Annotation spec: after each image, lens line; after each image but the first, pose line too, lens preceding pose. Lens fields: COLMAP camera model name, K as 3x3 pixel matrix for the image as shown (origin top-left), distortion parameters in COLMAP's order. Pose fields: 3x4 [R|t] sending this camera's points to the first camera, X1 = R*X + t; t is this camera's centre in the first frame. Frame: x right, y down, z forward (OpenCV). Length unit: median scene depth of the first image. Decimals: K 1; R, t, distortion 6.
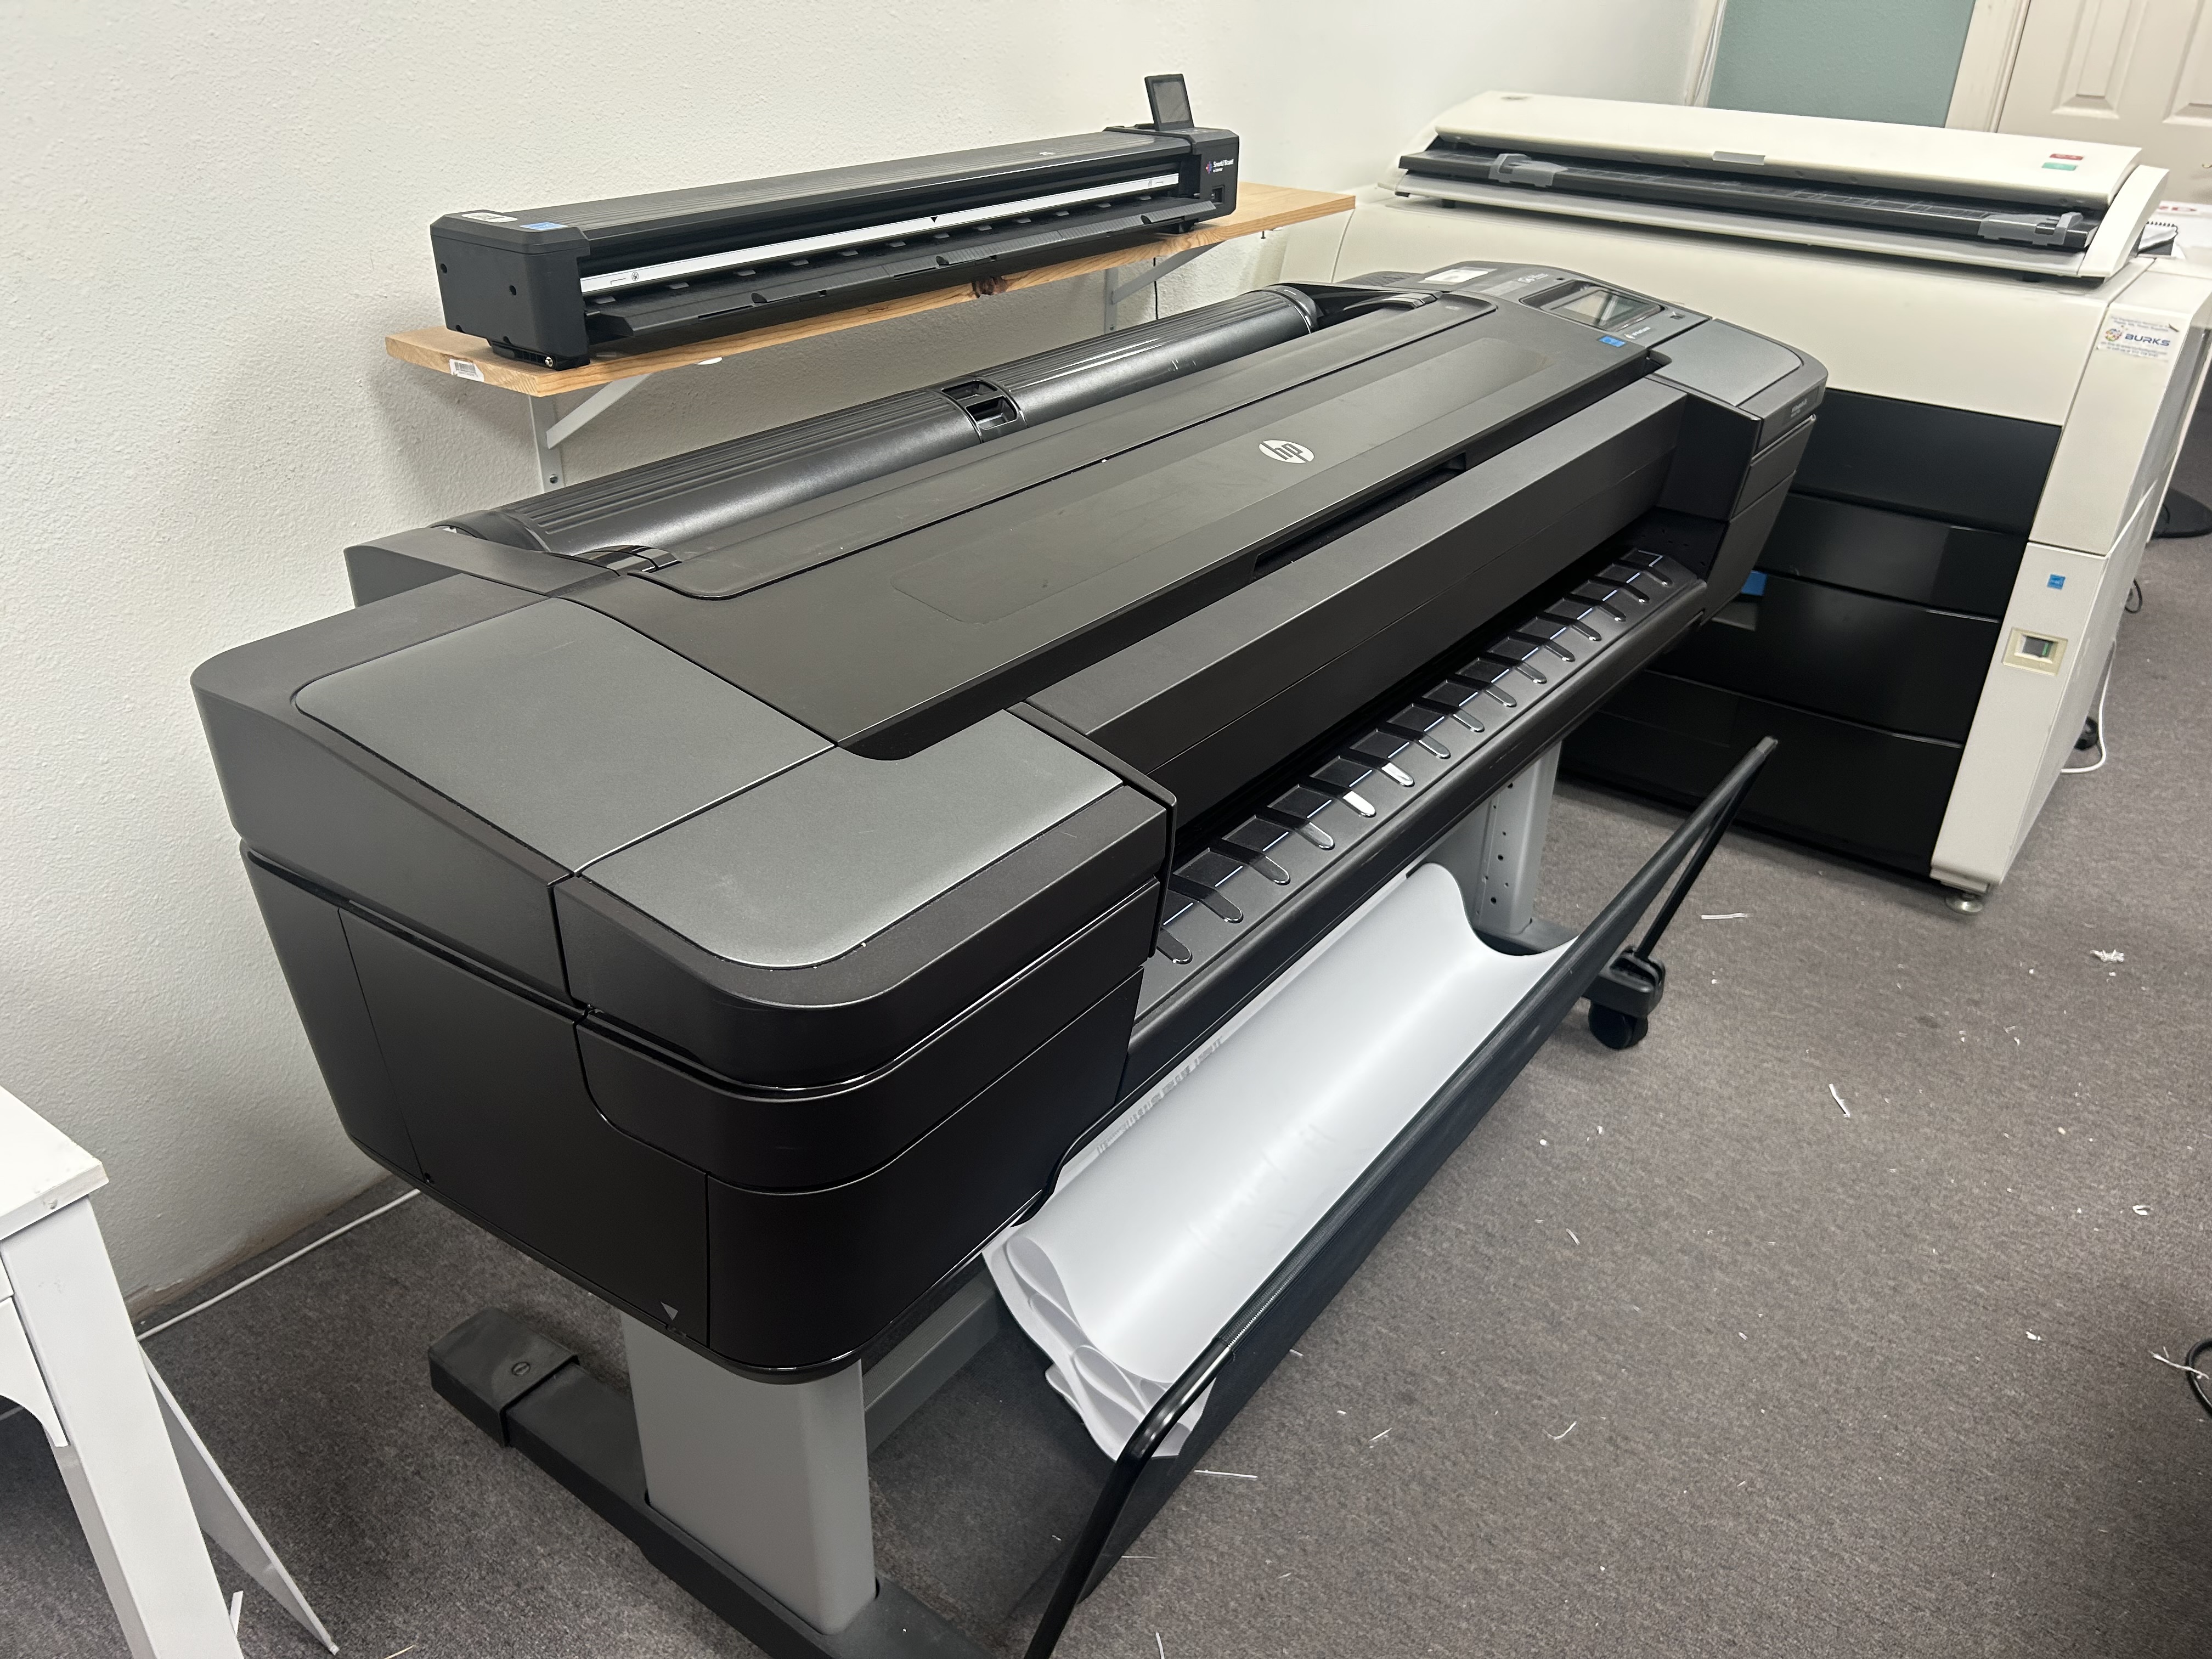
lens RADIAL K [[1681.8, 0, 1113.5], [0, 1681.8, 836.5], [0, 0, 1]] dist [0.026508, -0.004009]
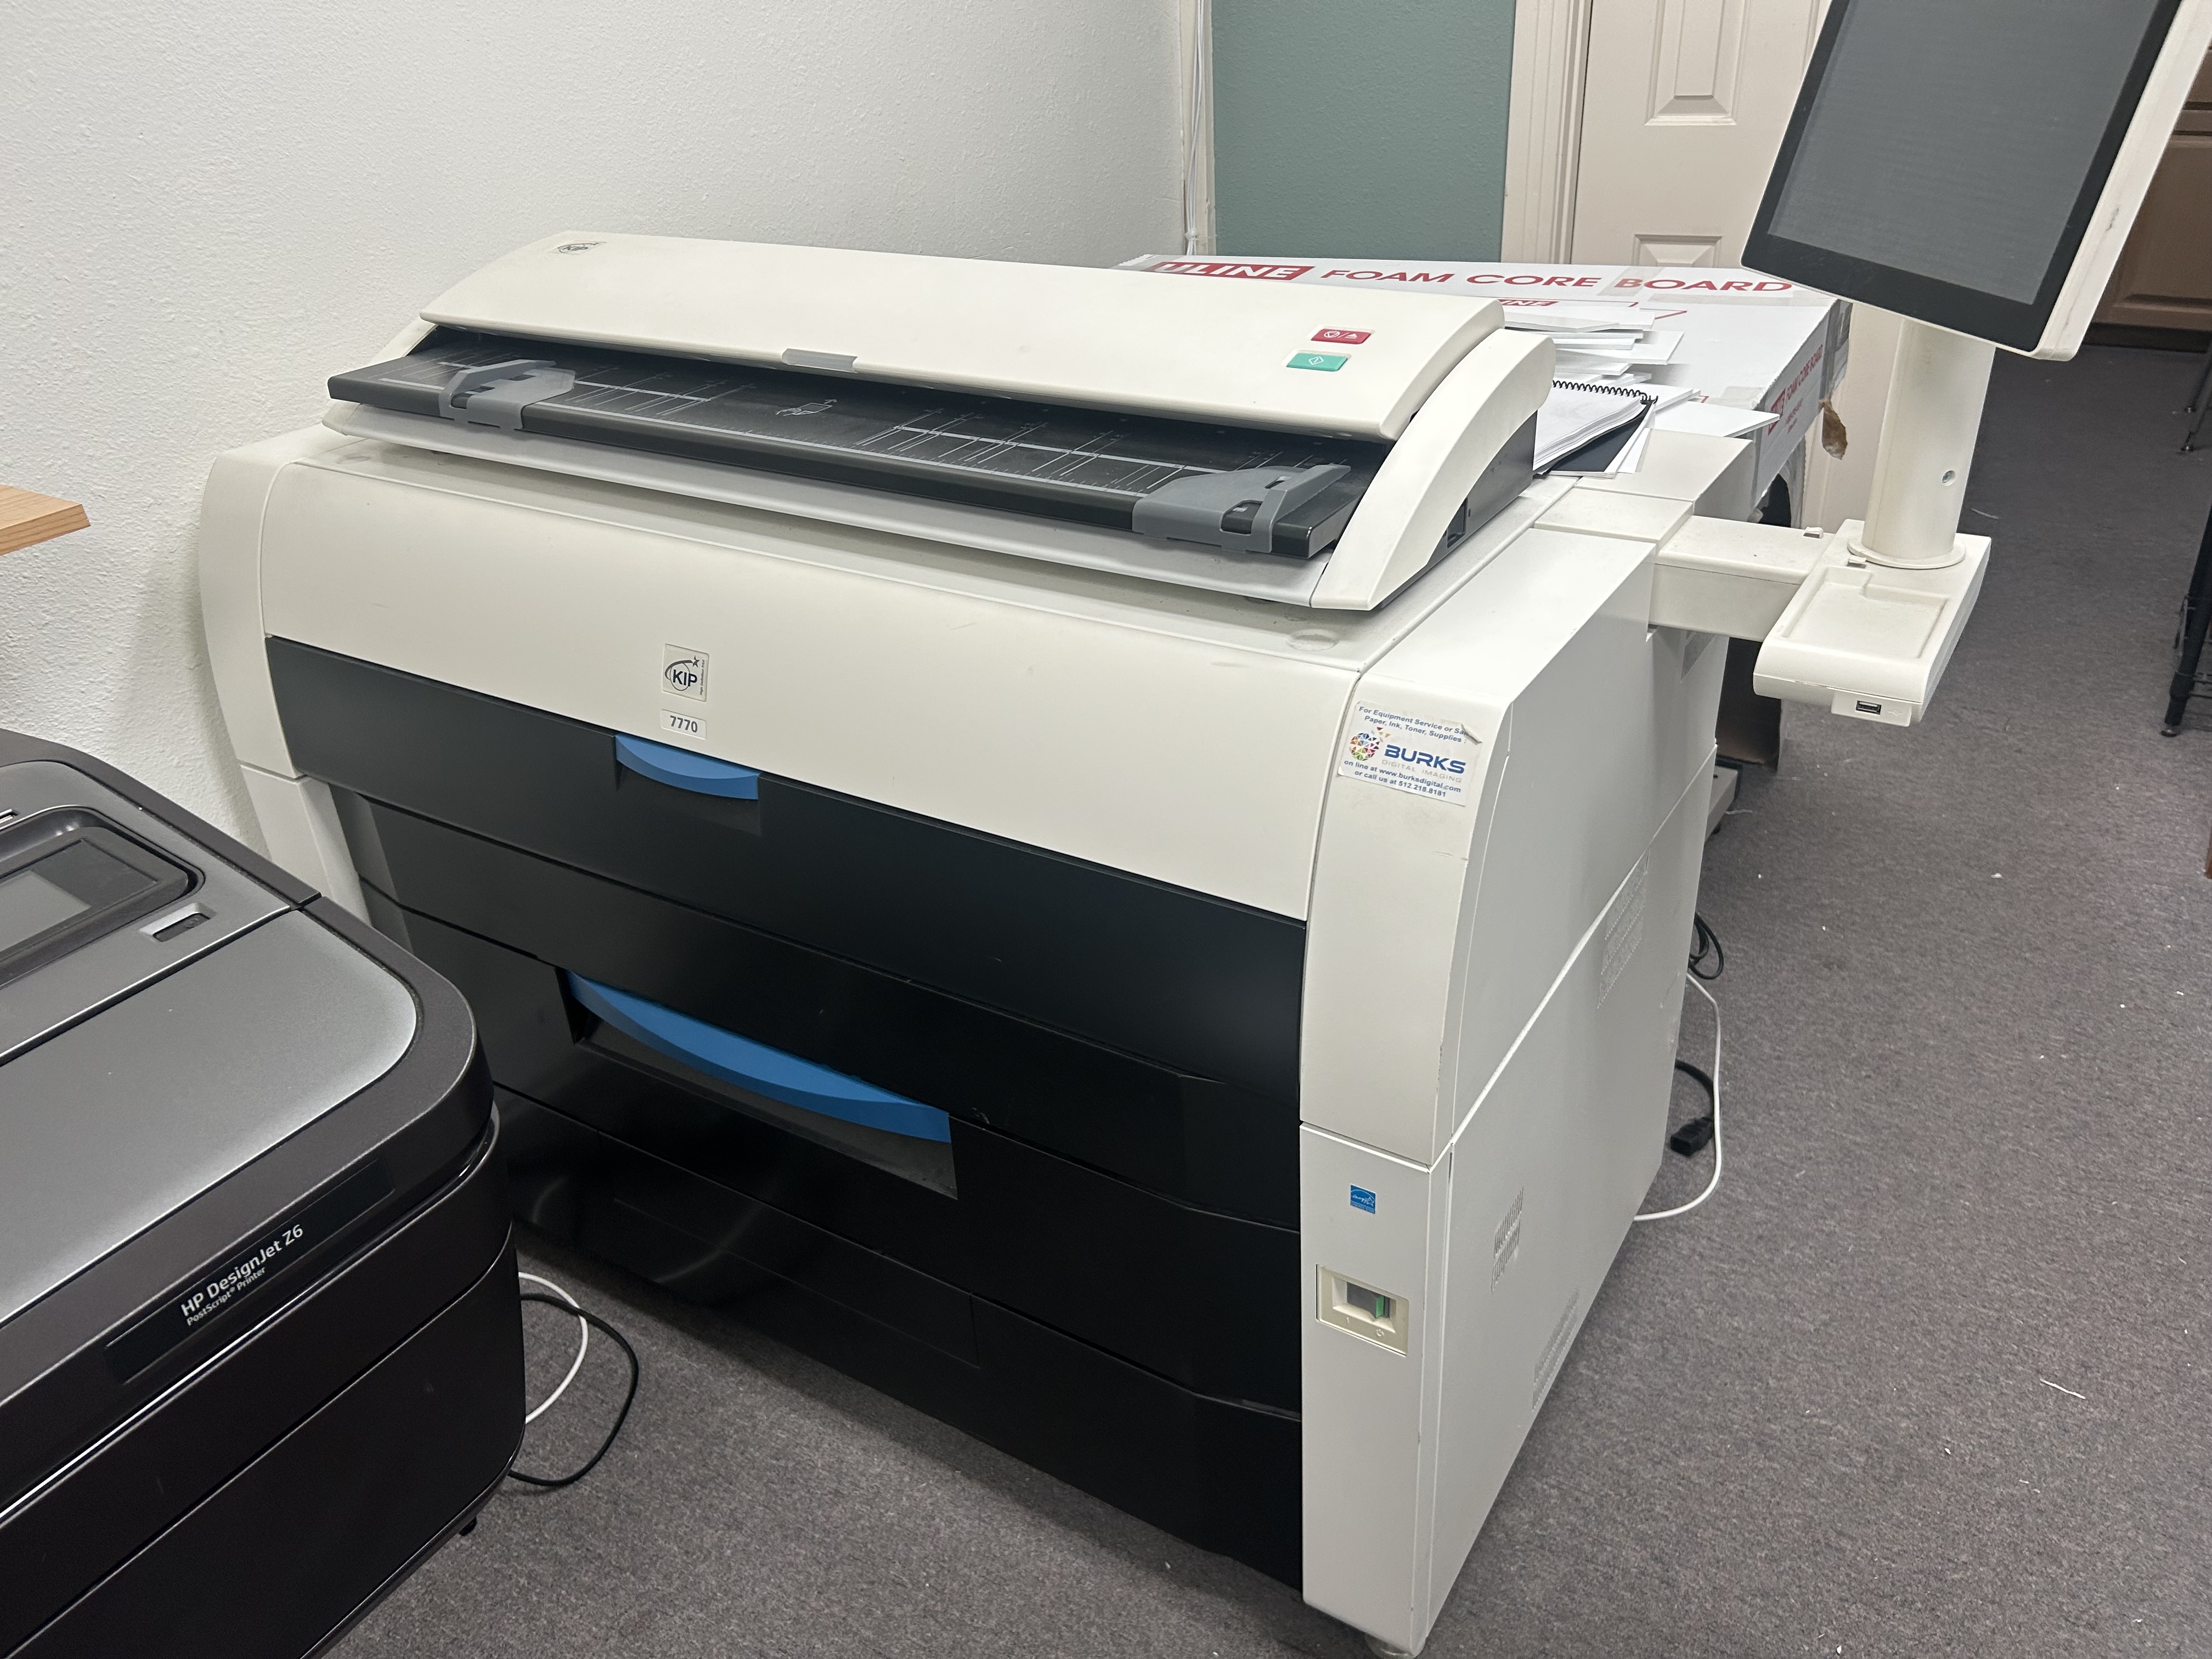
lens RADIAL K [[1681.8, 0, 1098.9], [0, 1681.8, 822.3], [0, 0, 1]] dist [0.026508, -0.004009]
pose [[0.994640, -0.102230, 0.015533, 0.467417], [0.102239, 0.994760, 0.000198, -0.261149], [-0.015472, 0.001391, 0.999879, 0.487019]]
